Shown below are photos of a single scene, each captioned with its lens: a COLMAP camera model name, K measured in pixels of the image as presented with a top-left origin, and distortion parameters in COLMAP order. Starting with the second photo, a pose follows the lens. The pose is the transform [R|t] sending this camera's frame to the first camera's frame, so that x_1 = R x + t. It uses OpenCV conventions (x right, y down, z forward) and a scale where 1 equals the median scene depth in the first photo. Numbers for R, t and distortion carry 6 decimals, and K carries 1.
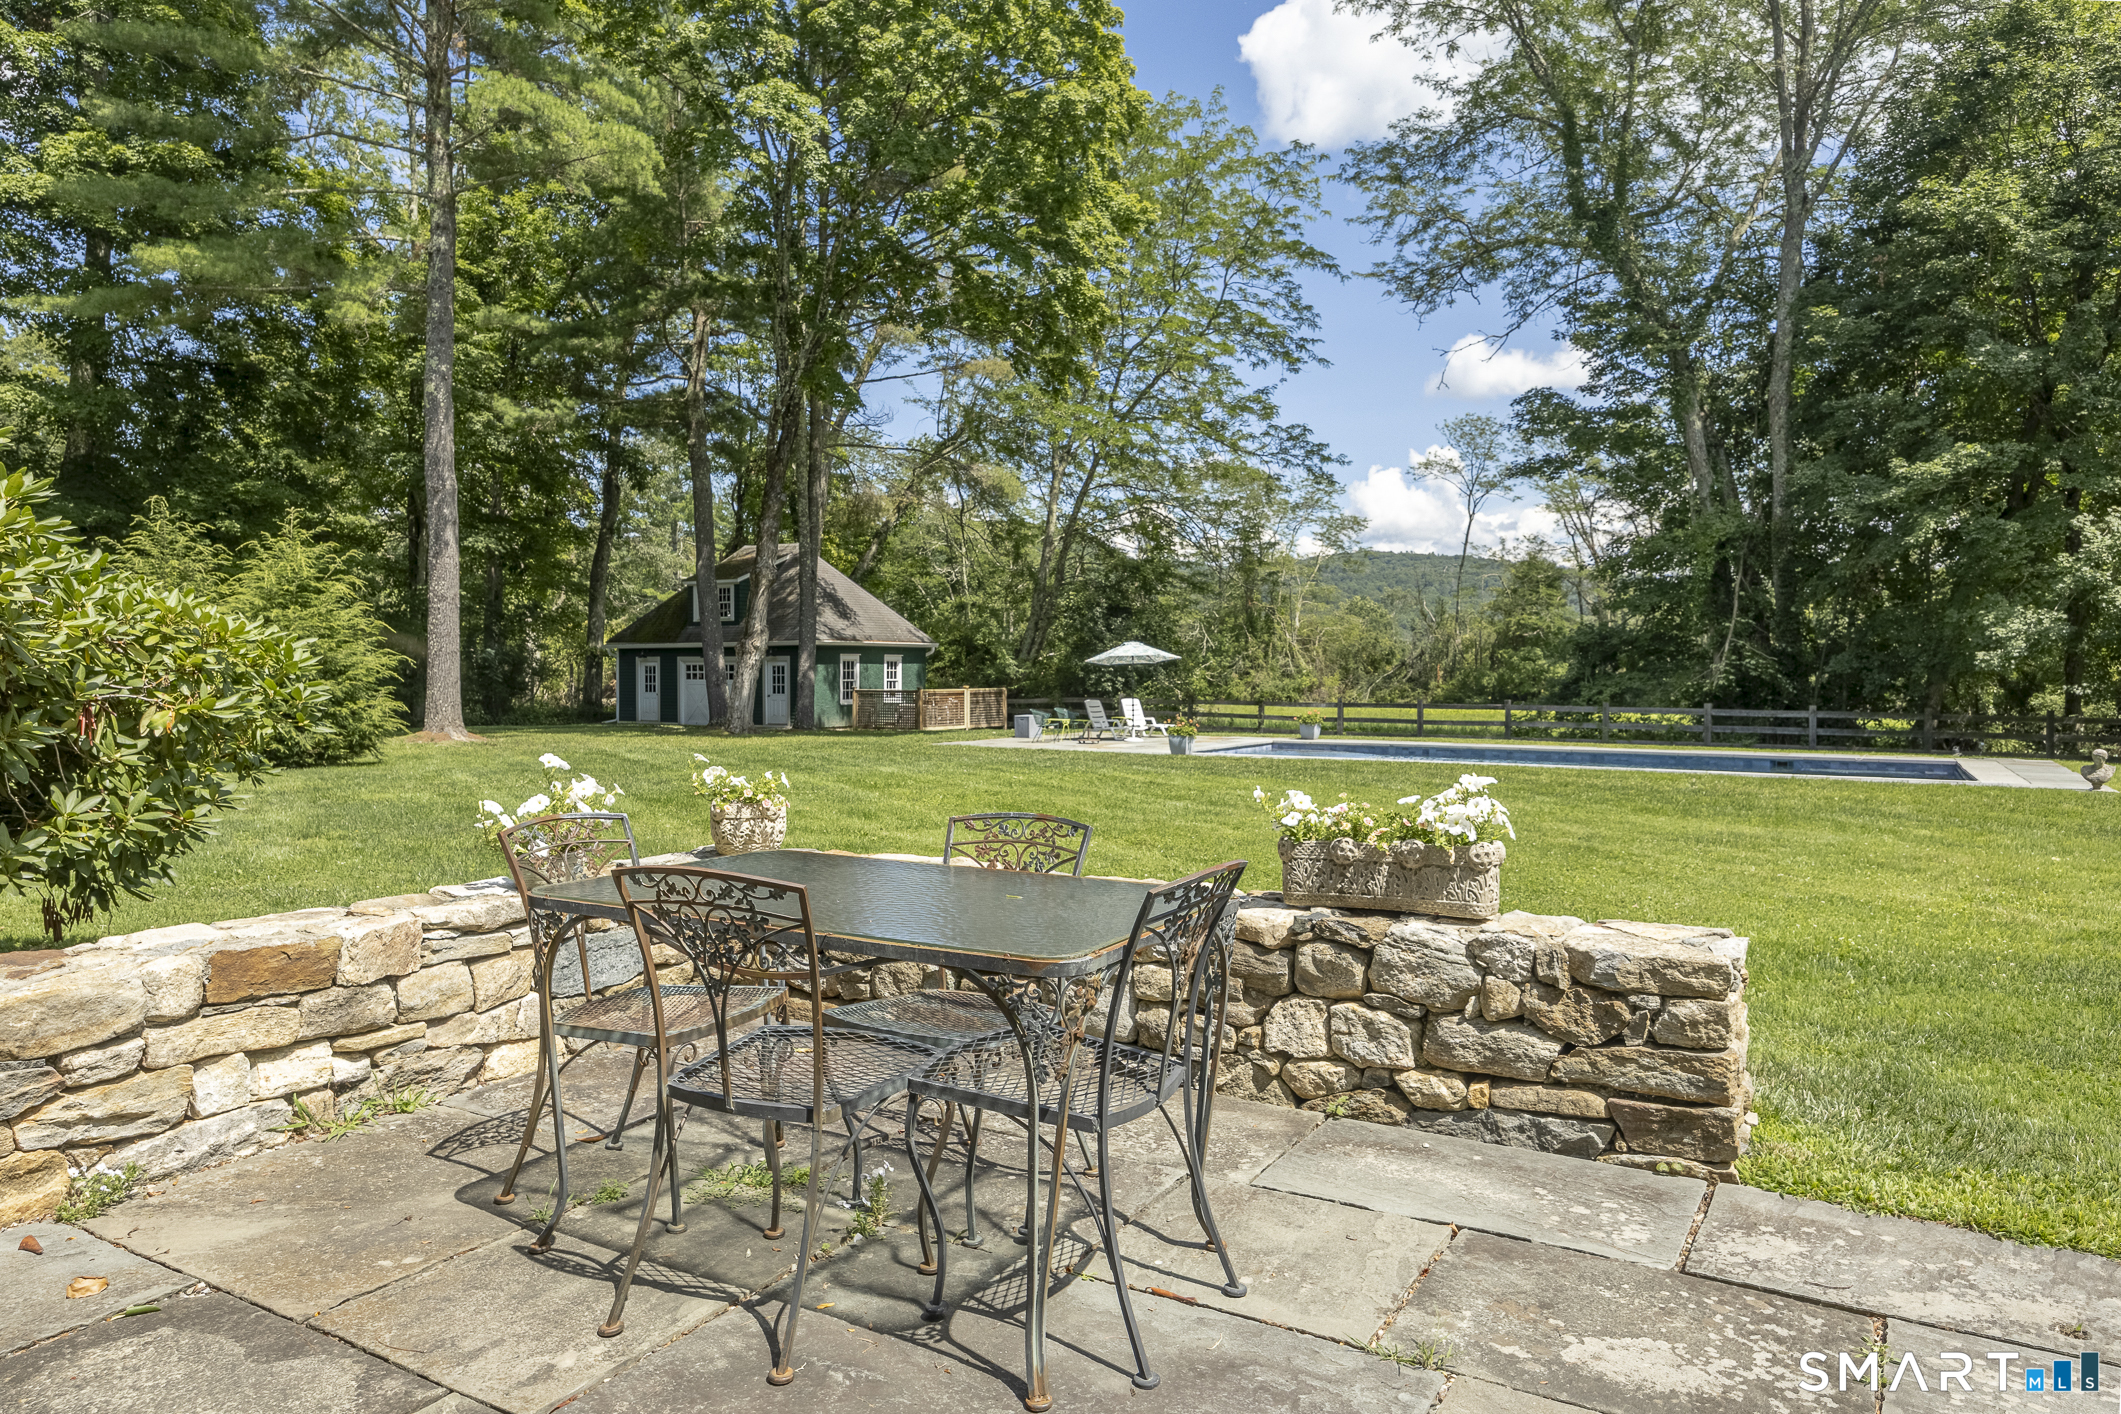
lens RADIAL K [[1301.5, 0, 1060.5], [0, 1301.5, 707.0], [0, 0, 1]] dist [-0.034009, -0.000463]
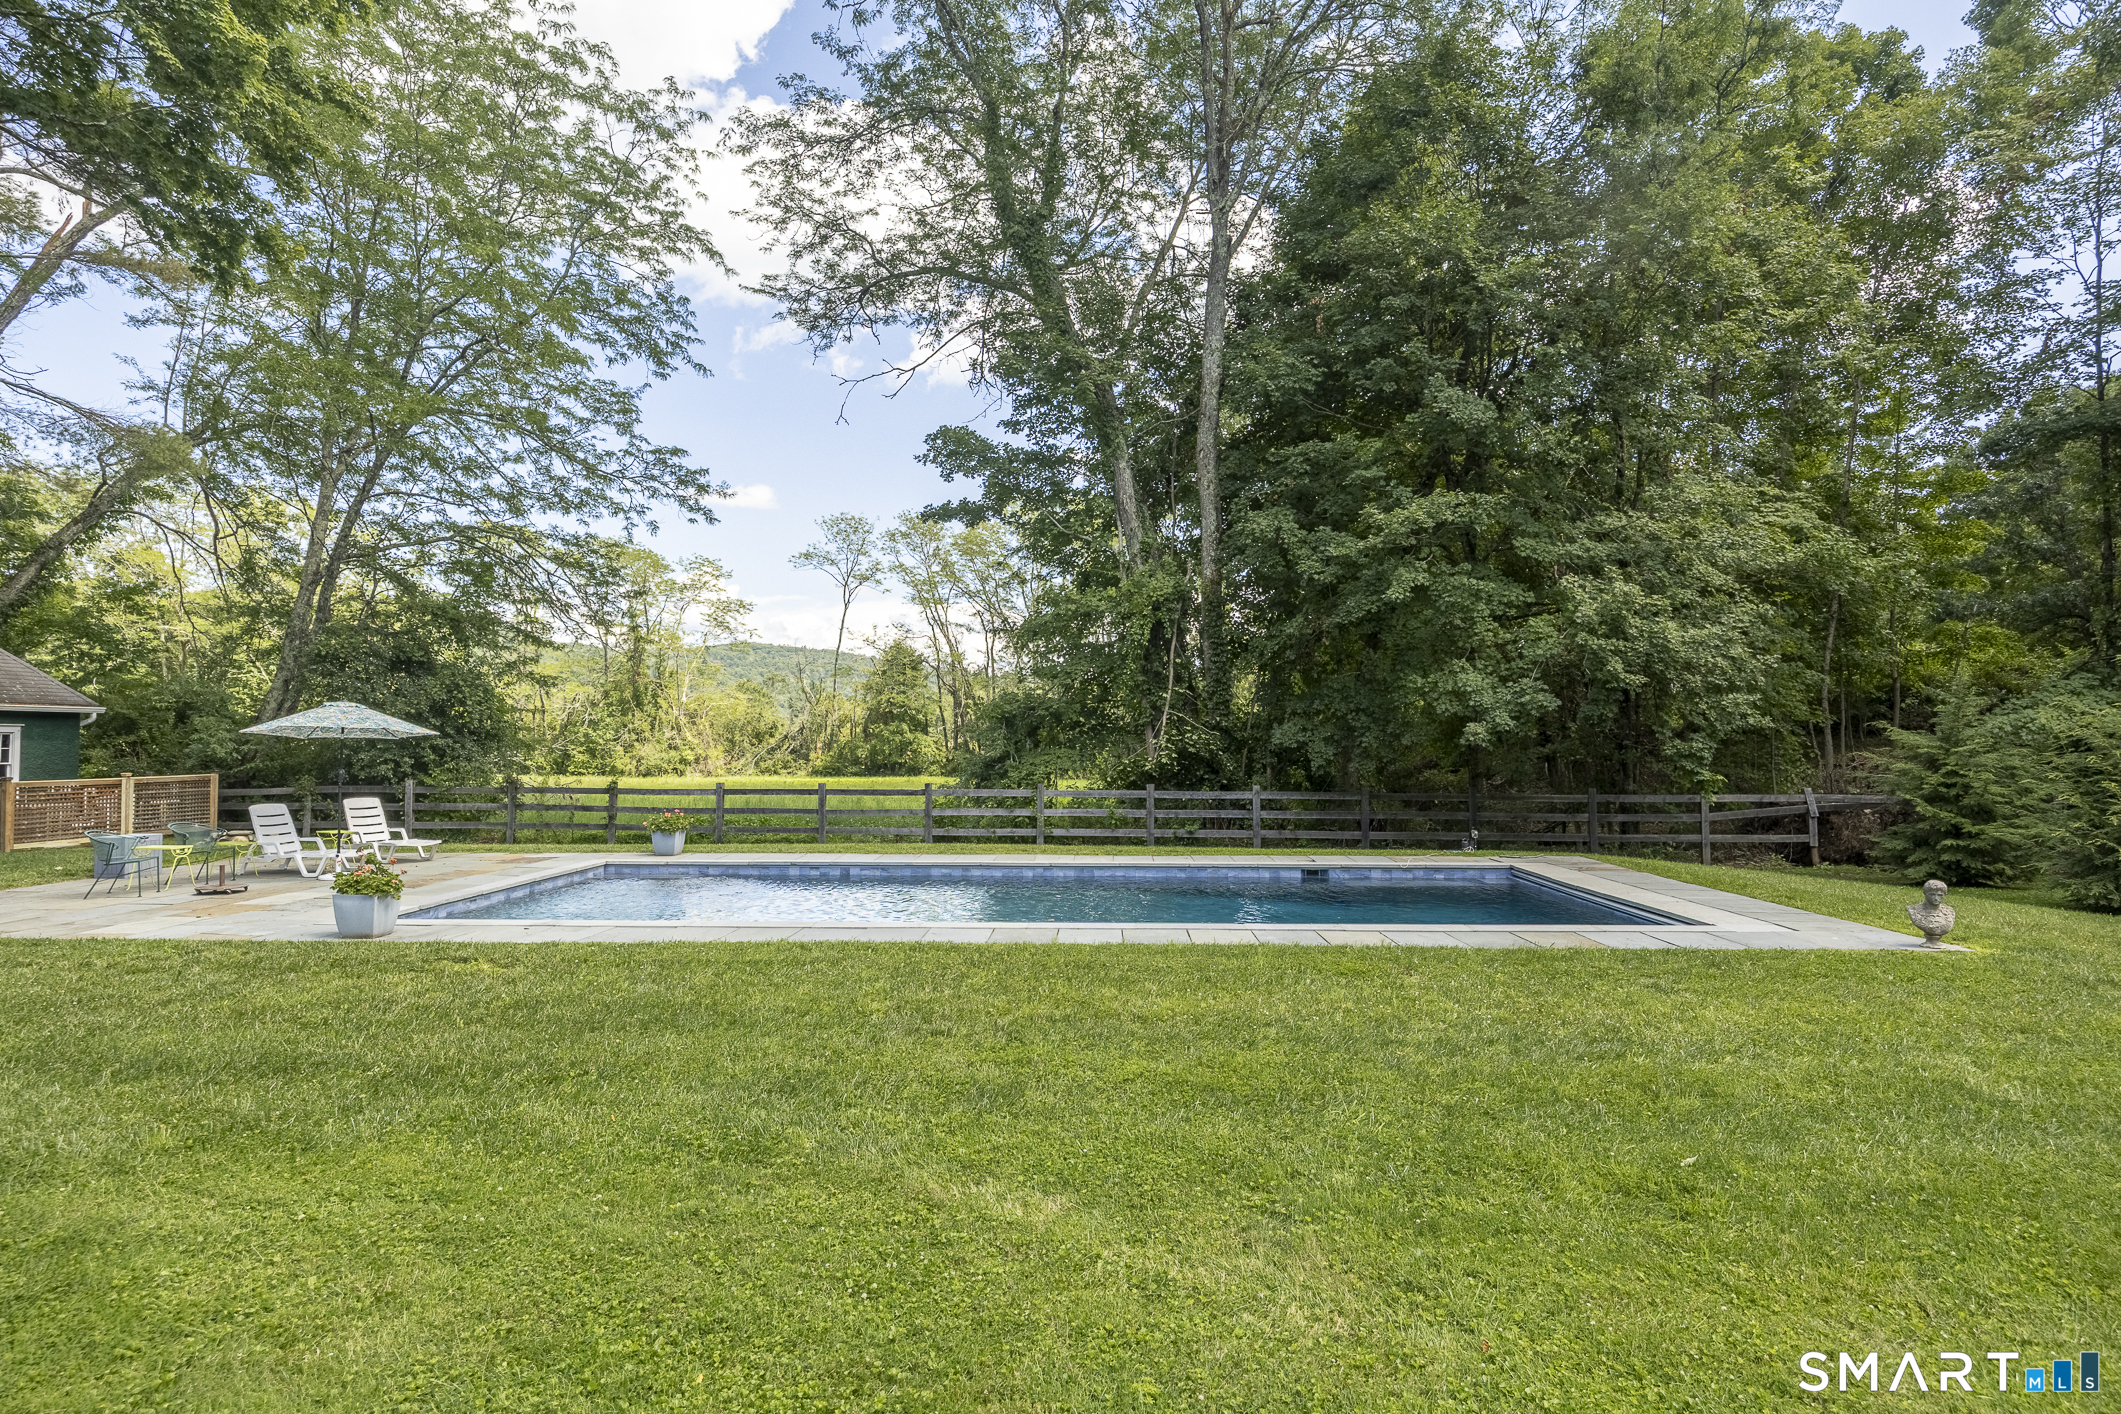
lens RADIAL K [[1127.1, 0, 1060.5], [0, 1127.1, 707.0], [0, 0, 1]] dist [-0.020060, -0.000216]
pose [[0.877828, 0.013350, 0.478790, 0.064160], [0.015096, 0.998344, -0.055513, -0.010630], [-0.478739, 0.055958, 0.876172, 0.275907]]
